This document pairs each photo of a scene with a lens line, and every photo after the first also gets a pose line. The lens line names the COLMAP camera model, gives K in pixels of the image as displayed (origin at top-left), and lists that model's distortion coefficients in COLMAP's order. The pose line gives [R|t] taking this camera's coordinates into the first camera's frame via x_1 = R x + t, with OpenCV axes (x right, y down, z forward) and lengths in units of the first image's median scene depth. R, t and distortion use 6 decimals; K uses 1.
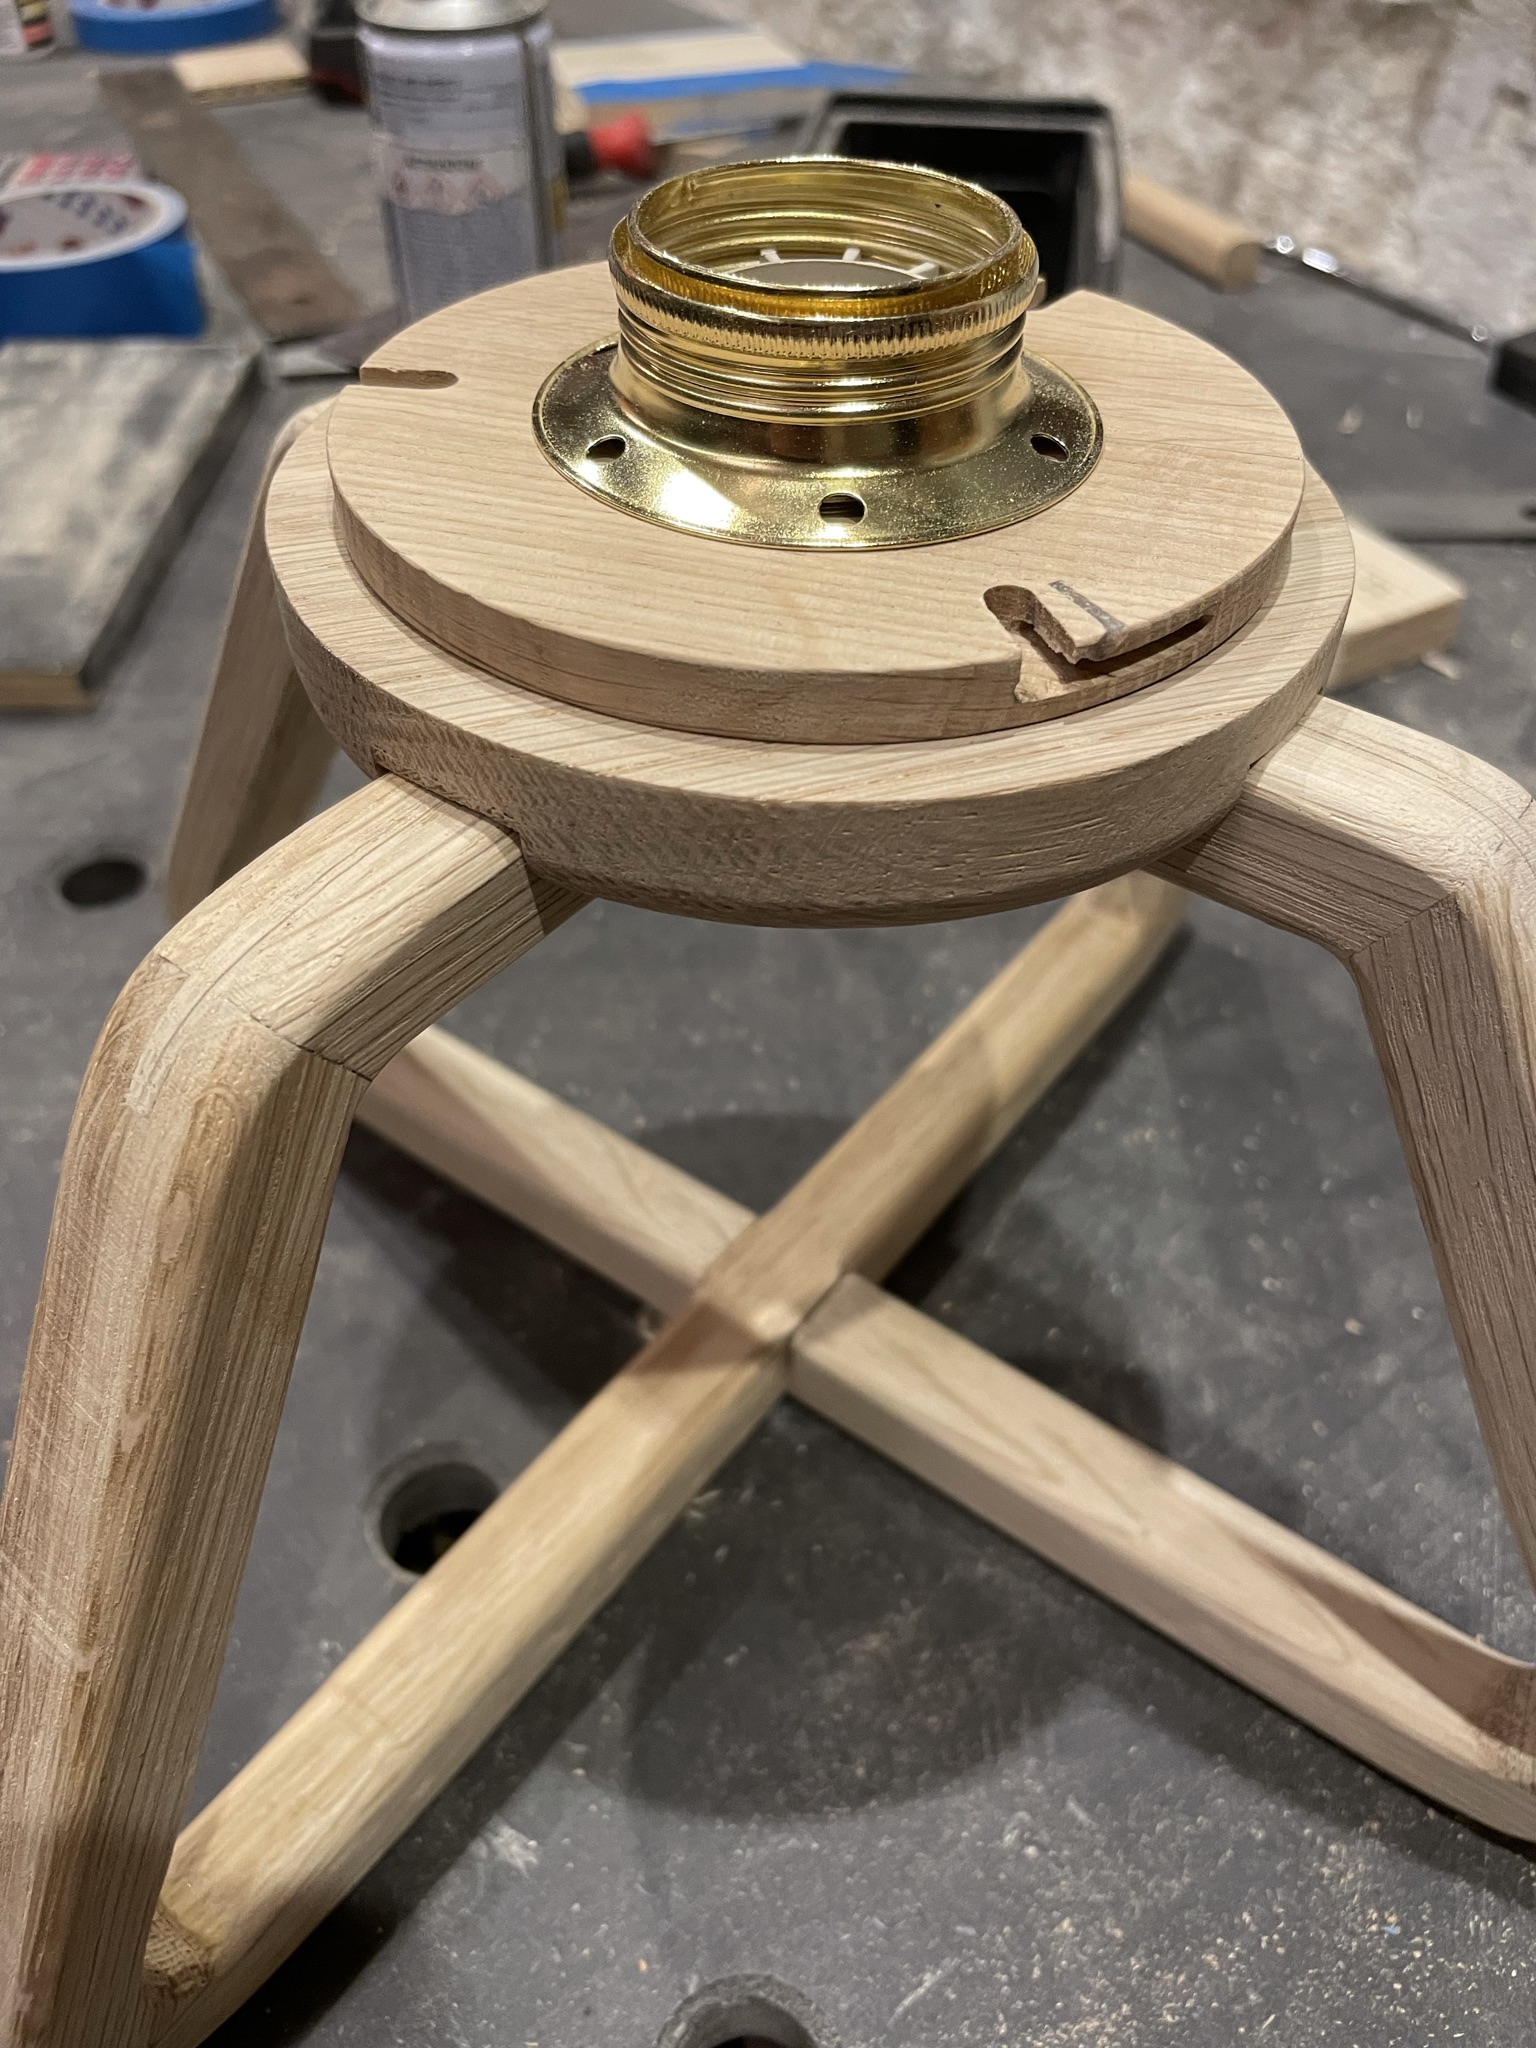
lens RADIAL K [[1684.0, 0, 768.0], [0, 1684.0, 1024.0], [0, 0, 1]] dist [-0.002254, -0.076995]
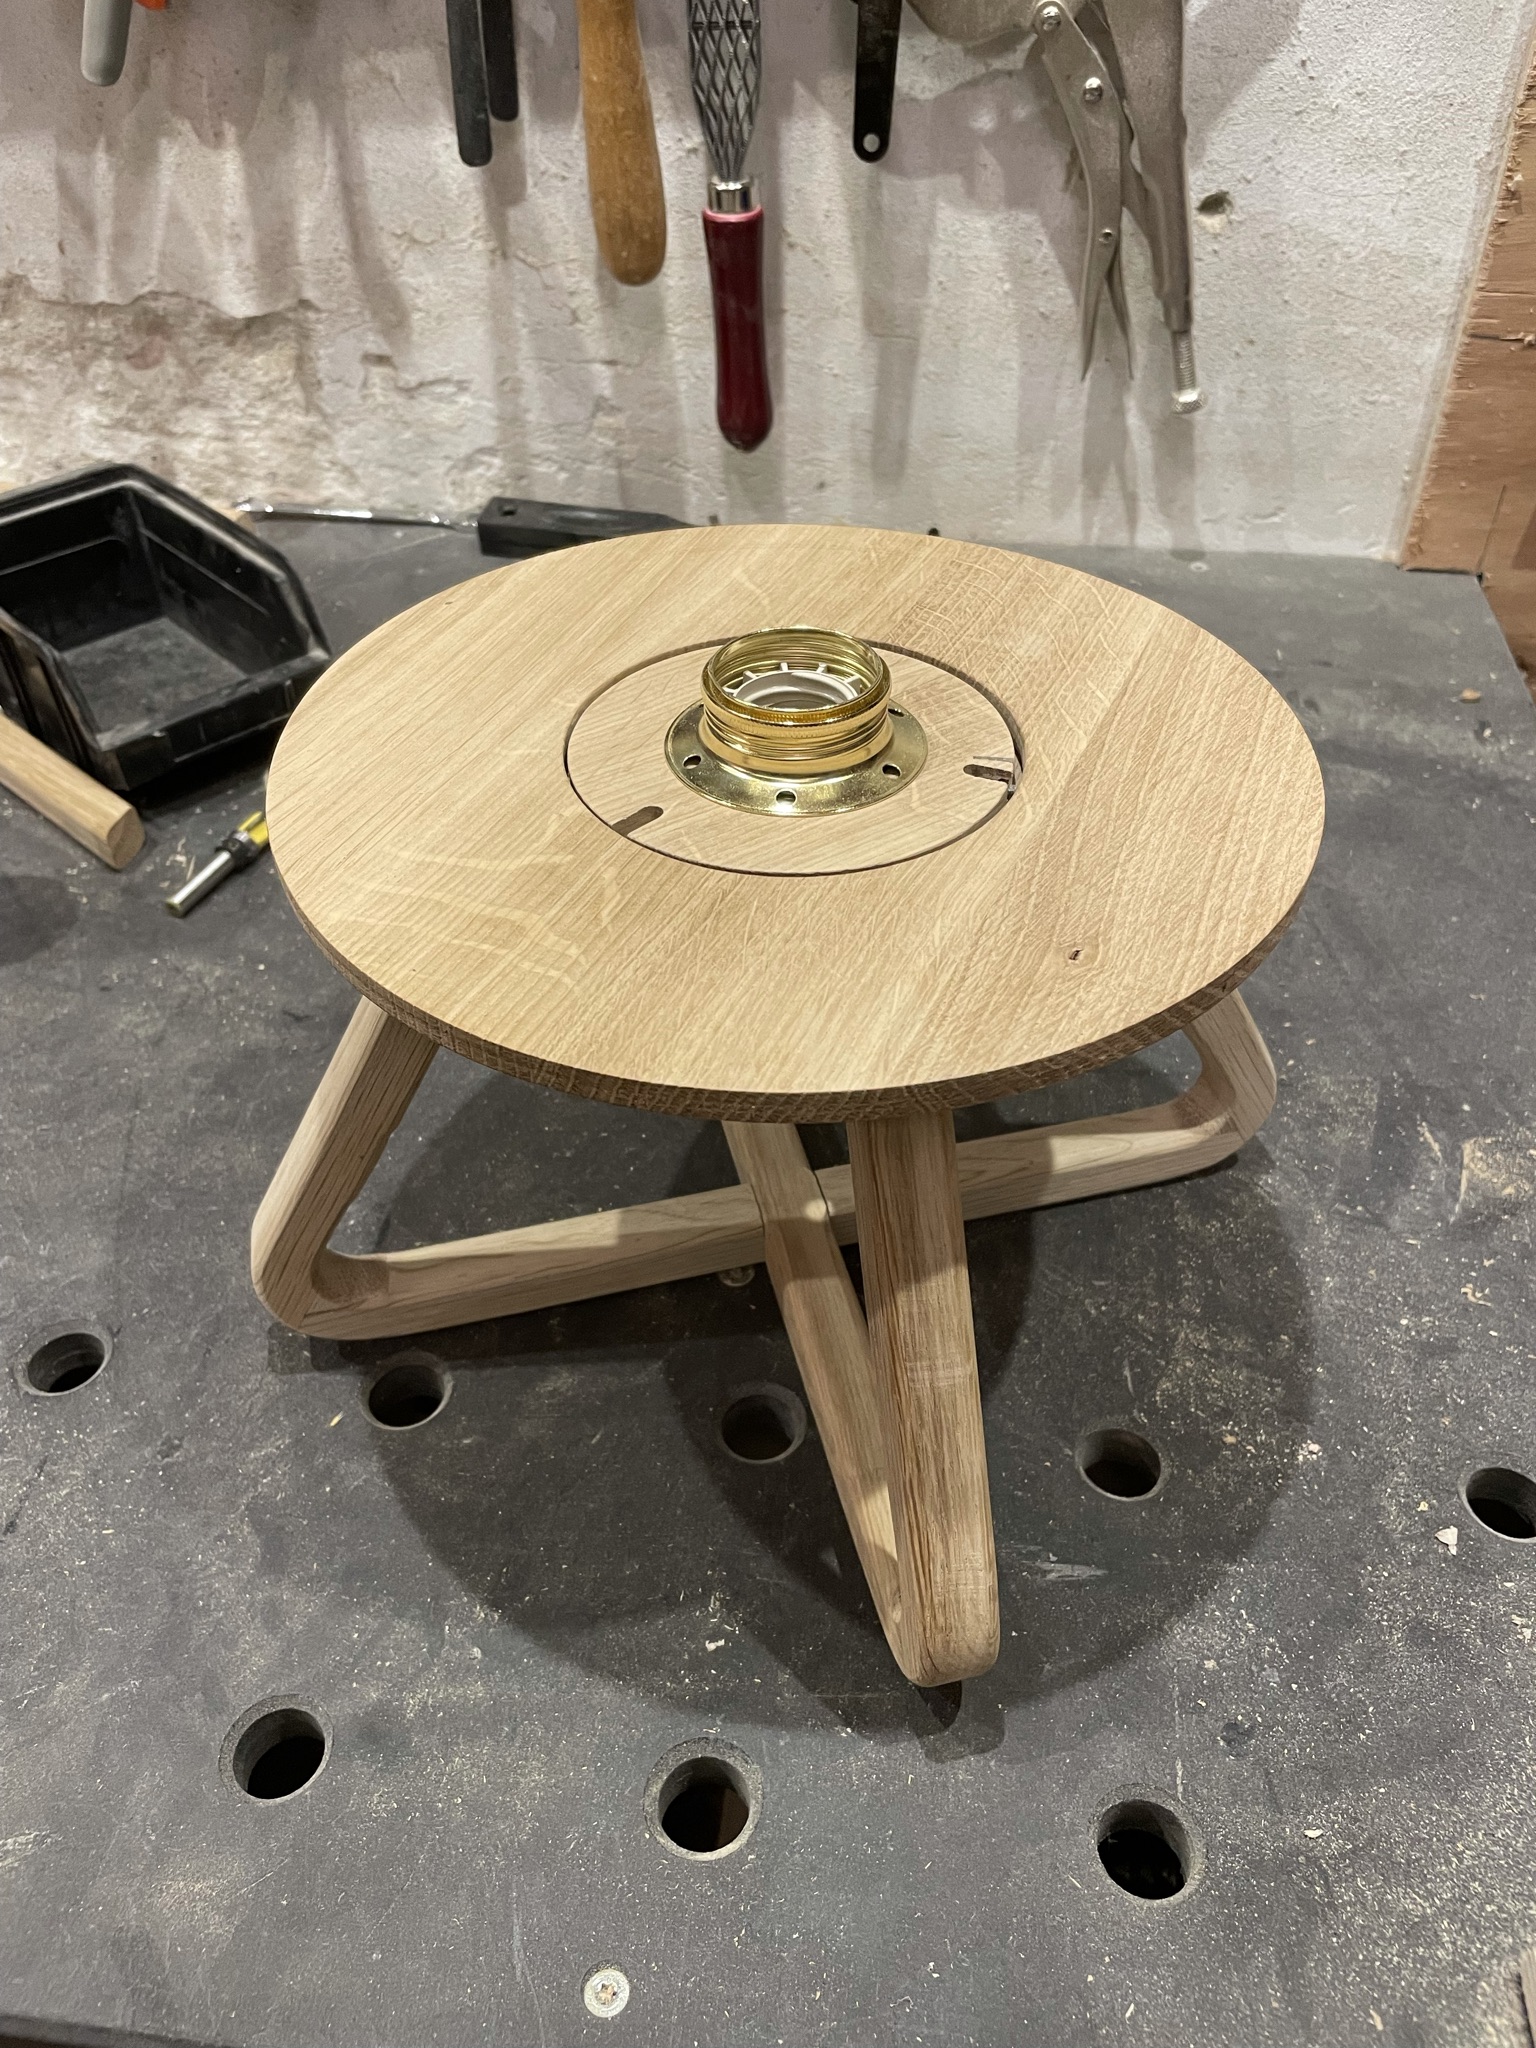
lens RADIAL K [[1684.0, 0, 768.0], [0, 1684.0, 1024.0], [0, 0, 1]] dist [-0.002254, -0.076995]
pose [[0.614777, -0.514857, 0.597470, -0.482299], [0.536110, 0.828413, 0.162228, -0.144234], [-0.578477, 0.220576, 0.785310, -0.188832]]
